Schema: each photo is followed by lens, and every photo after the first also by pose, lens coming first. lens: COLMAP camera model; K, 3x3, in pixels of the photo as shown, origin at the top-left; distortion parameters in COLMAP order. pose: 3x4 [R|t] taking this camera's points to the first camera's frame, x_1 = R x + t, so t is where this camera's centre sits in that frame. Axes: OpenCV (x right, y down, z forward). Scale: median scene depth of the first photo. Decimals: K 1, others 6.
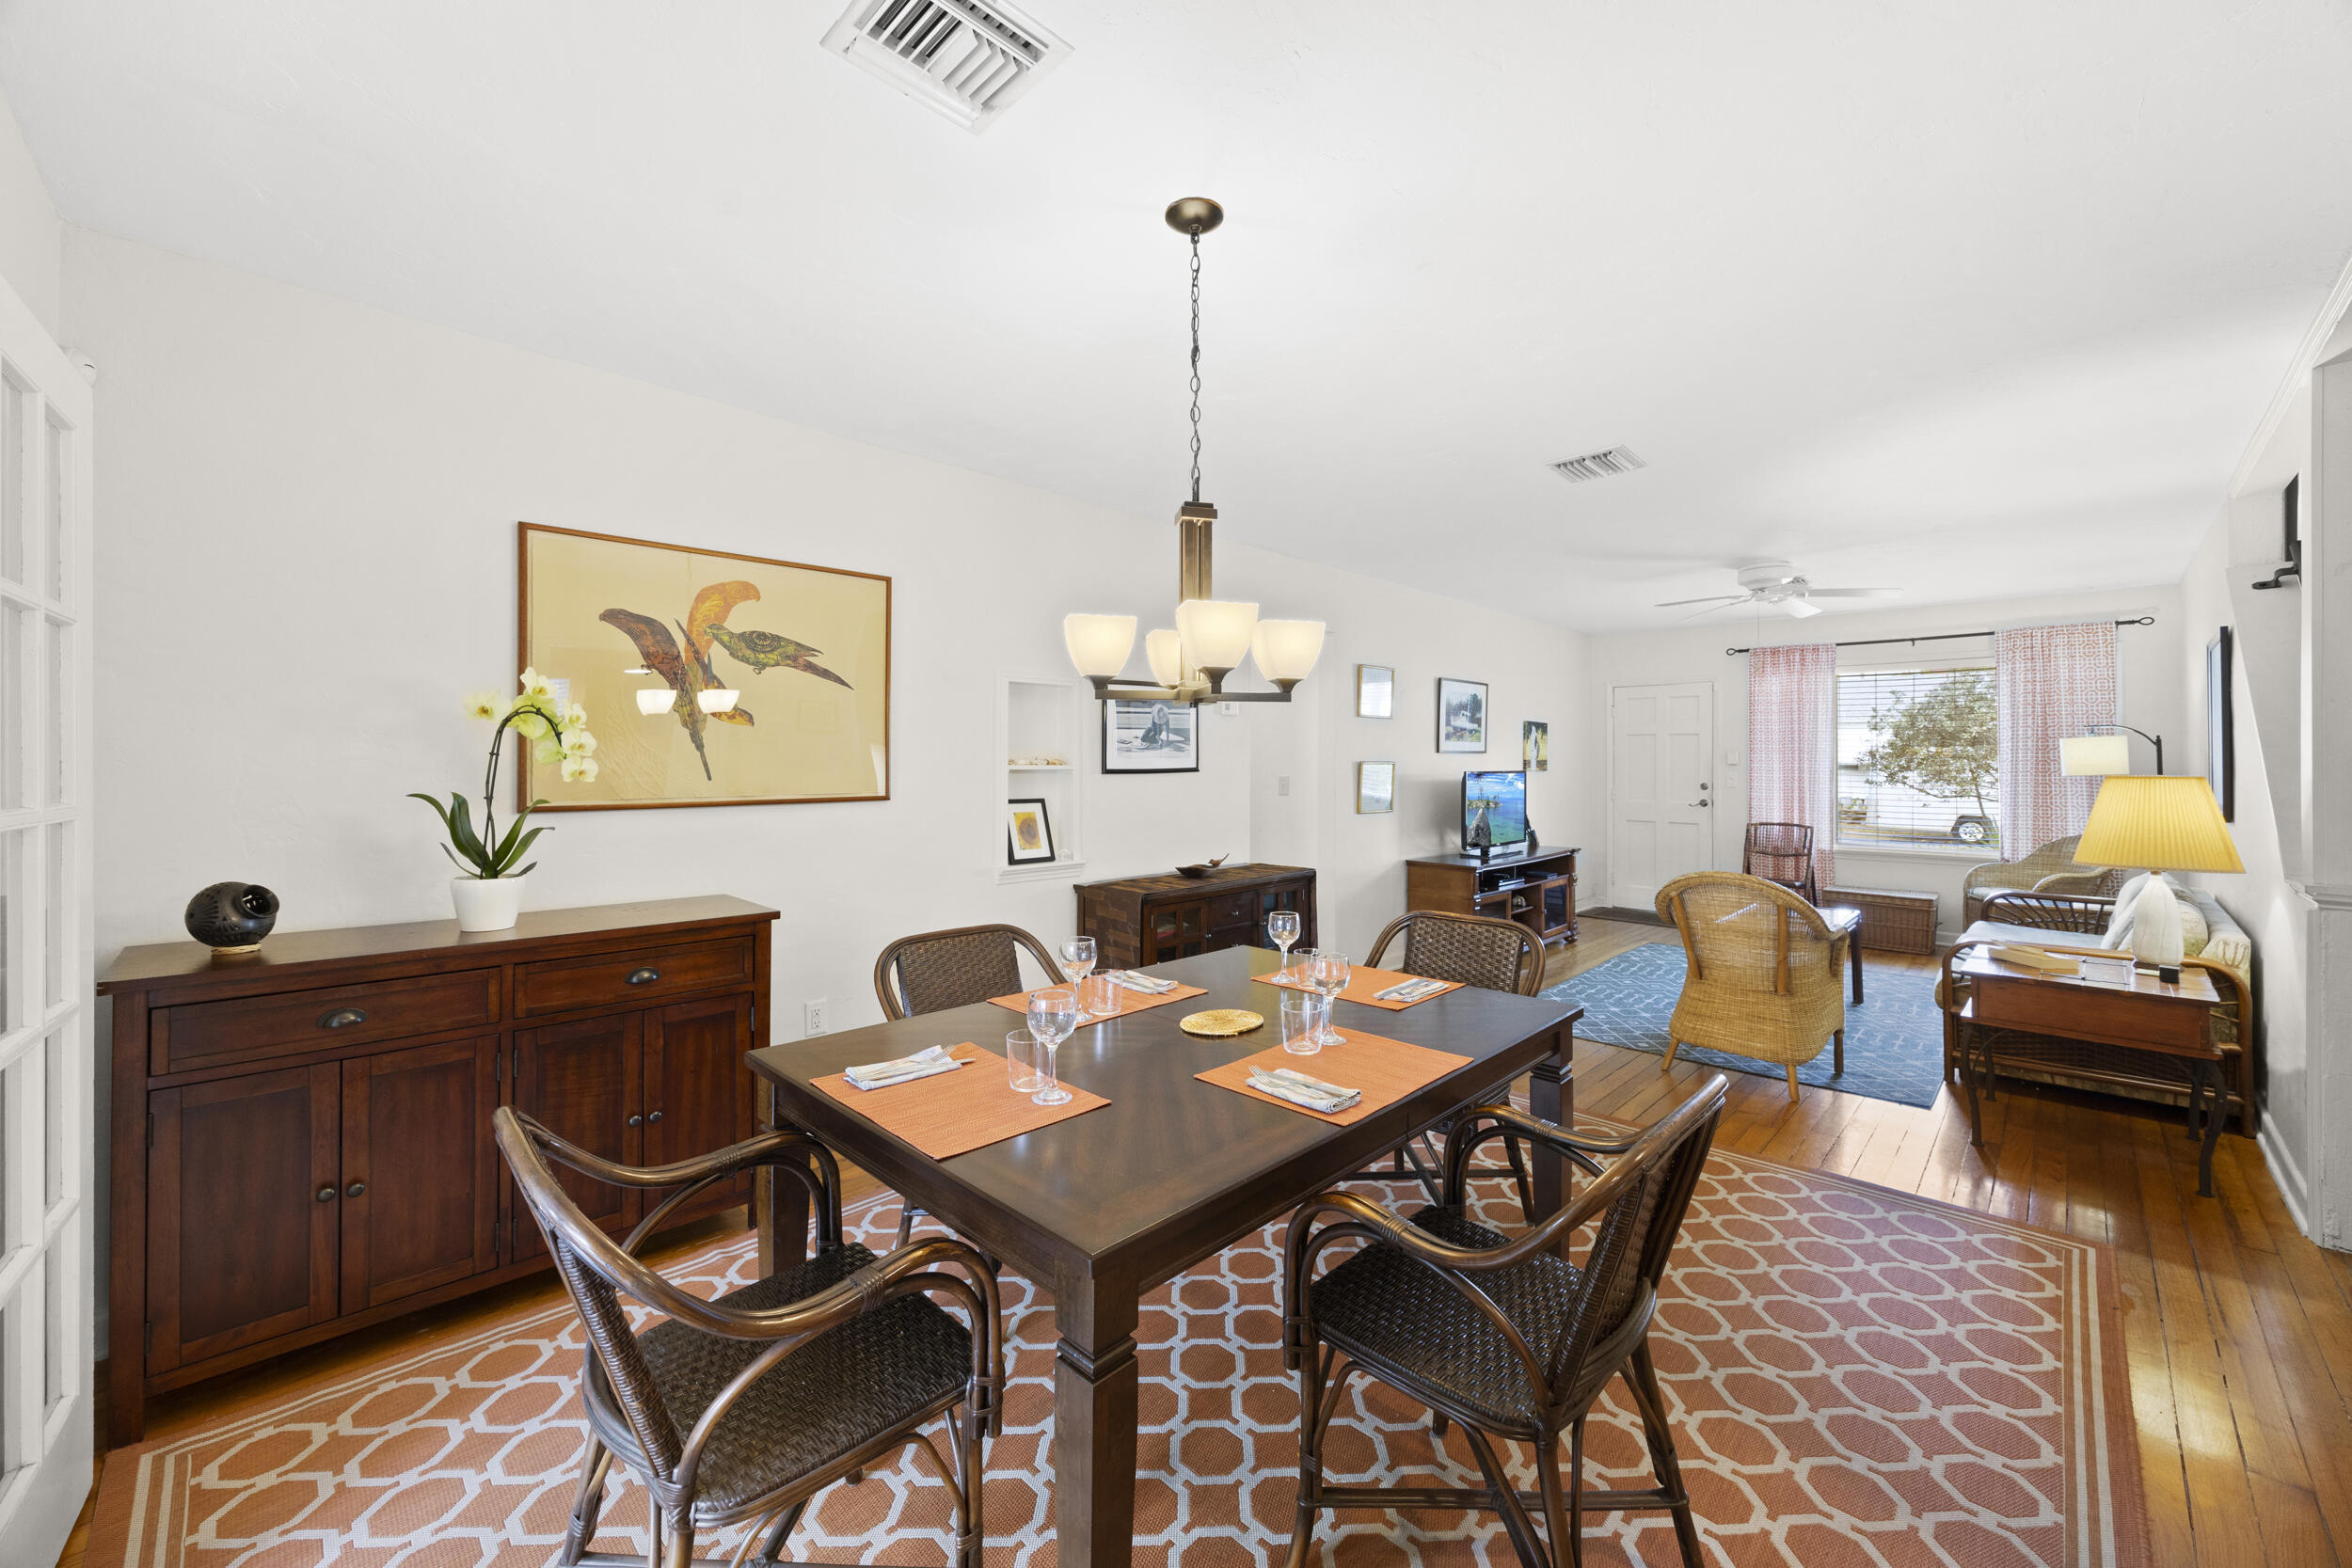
lens RADIAL K [[901.5, 0, 1188.9], [0, 901.5, 758.5], [0, 0, 1]] dist [0.000797, 0.000046]
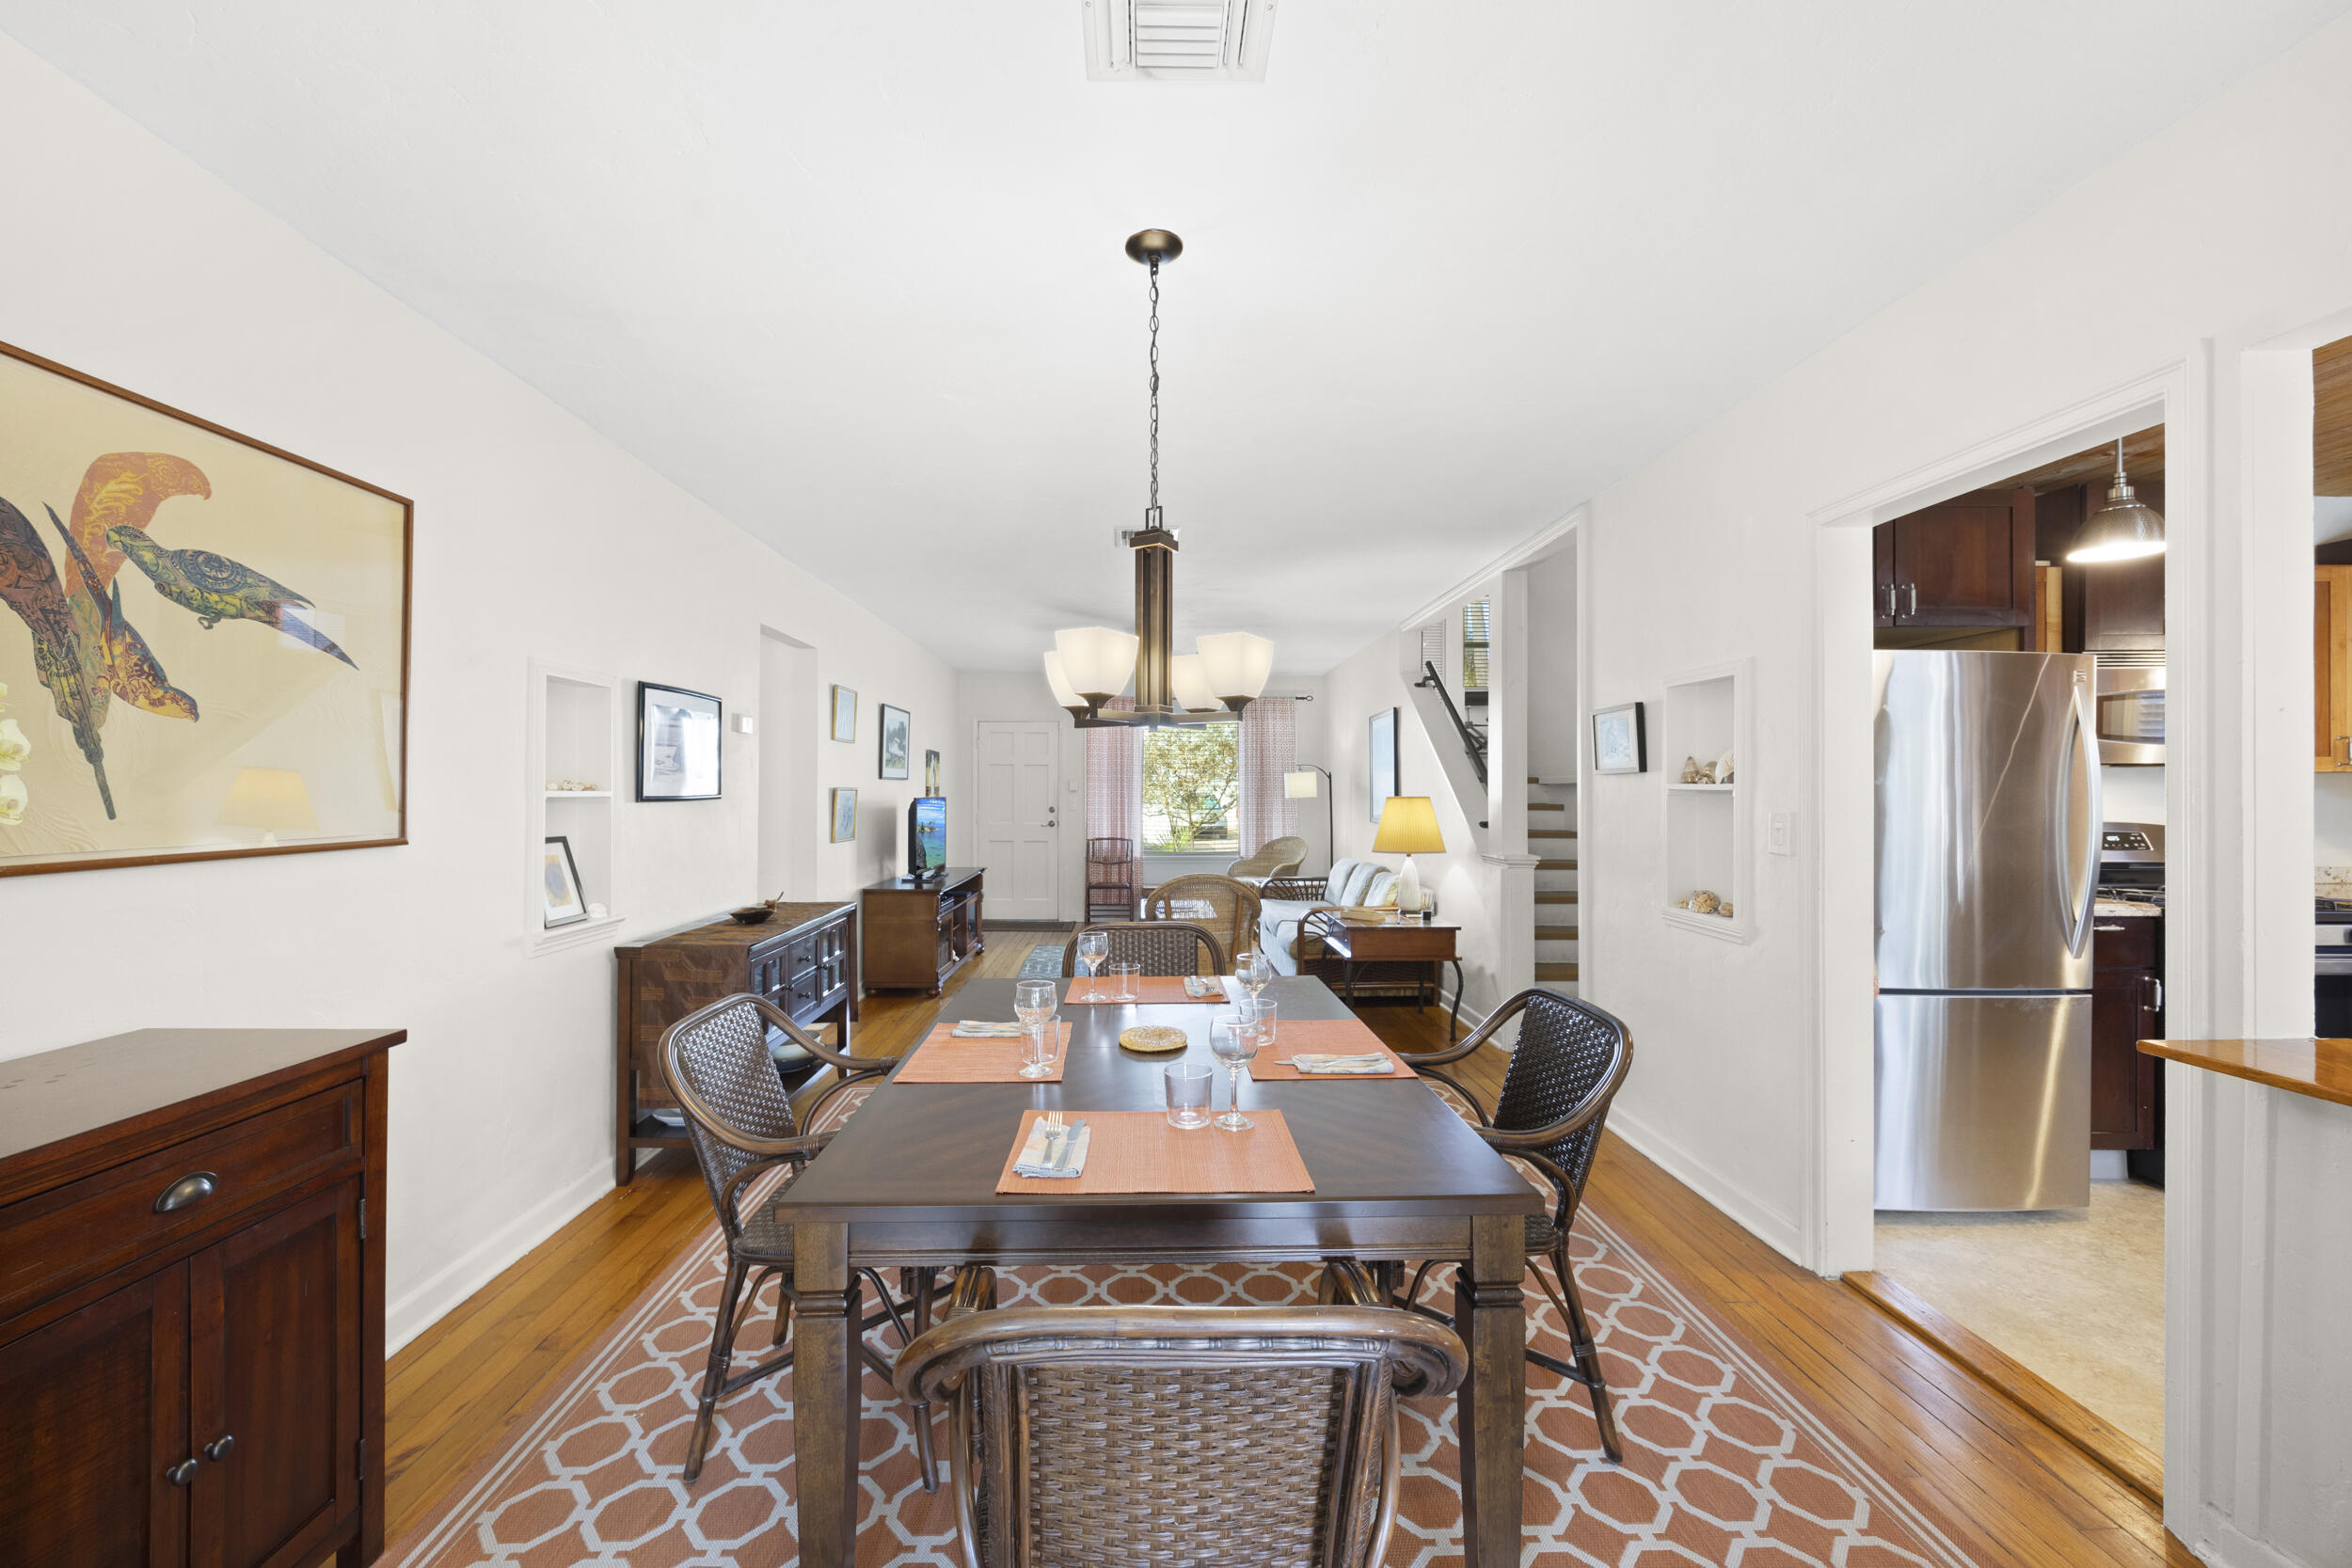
lens RADIAL K [[898.2, 0, 1176.0], [0, 898.2, 784.0], [0, 0, 1]] dist [-0.002022, -0.000117]
pose [[0.701029, 0.004176, 0.713121, -0.469955], [-0.002193, 0.999991, -0.003700, 0.004054], [-0.713129, 0.001030, 0.701032, 0.185127]]
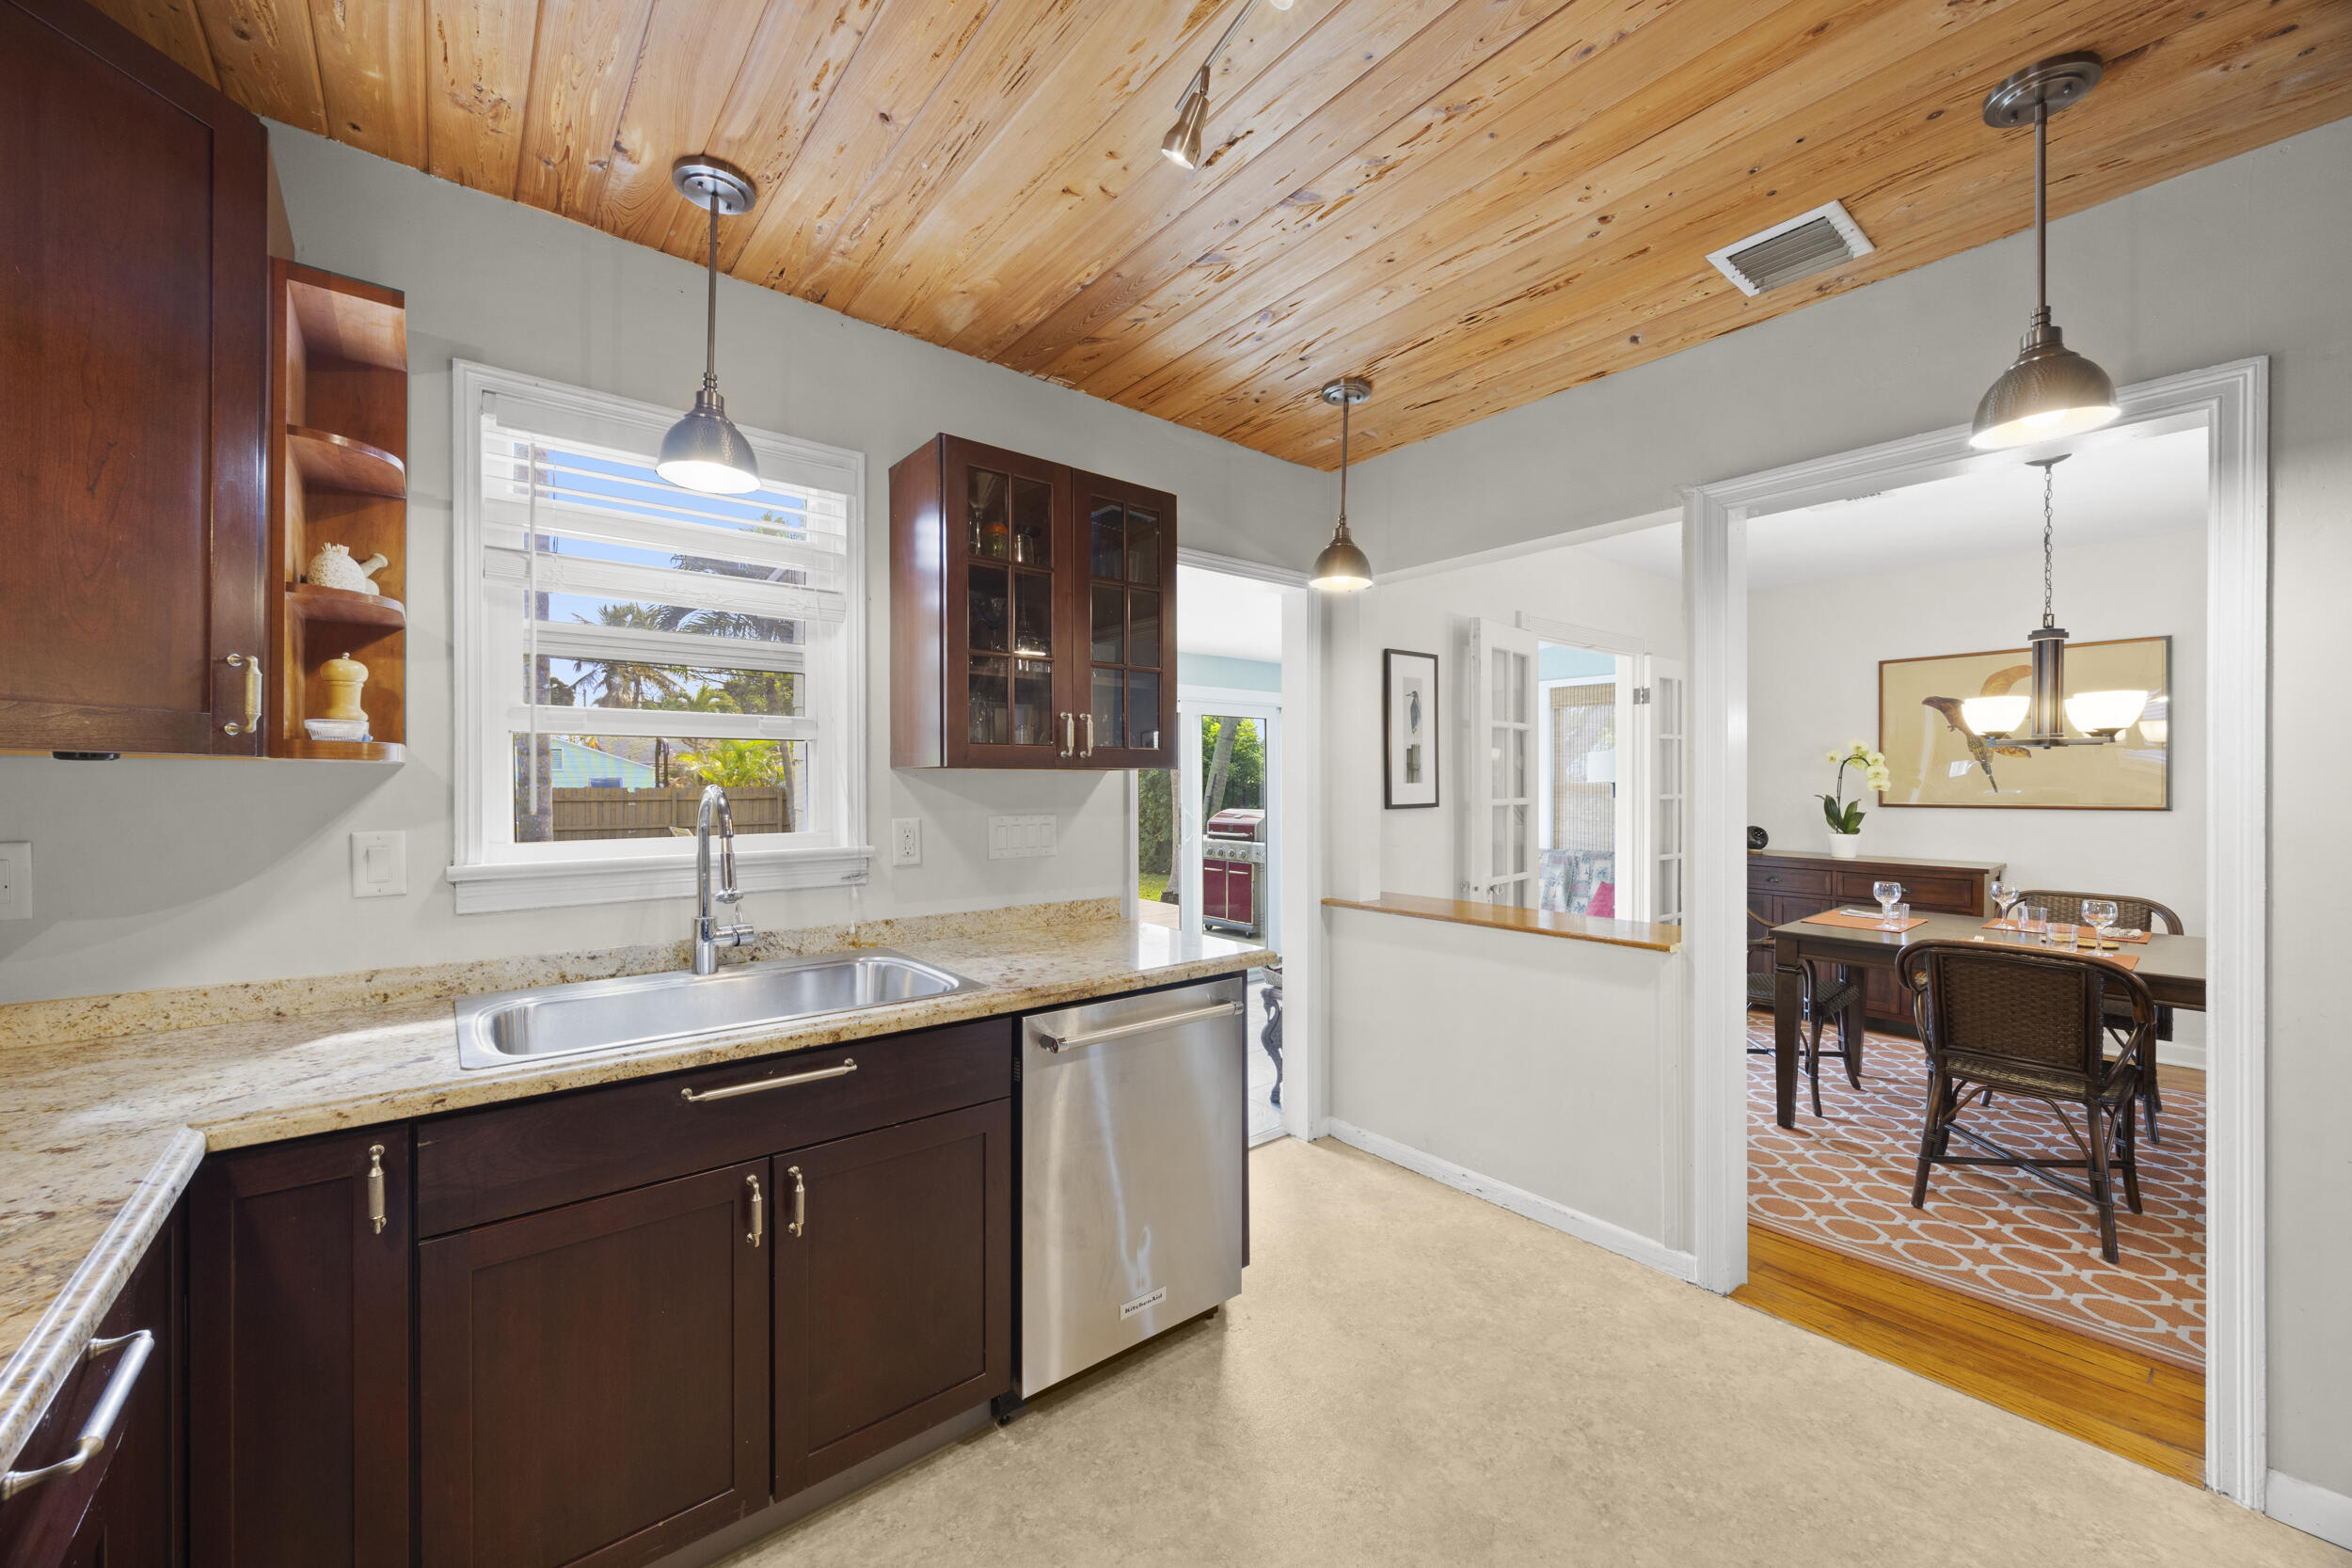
lens RADIAL K [[898.2, 0, 1176.0], [0, 898.2, 784.0], [0, 0, 1]] dist [-0.002022, -0.000117]
pose [[-0.112144, 0.004489, -0.993682, 1.246326], [0.006111, 0.999974, 0.003828, -0.005892], [0.993673, -0.005643, -0.112169, -0.291195]]
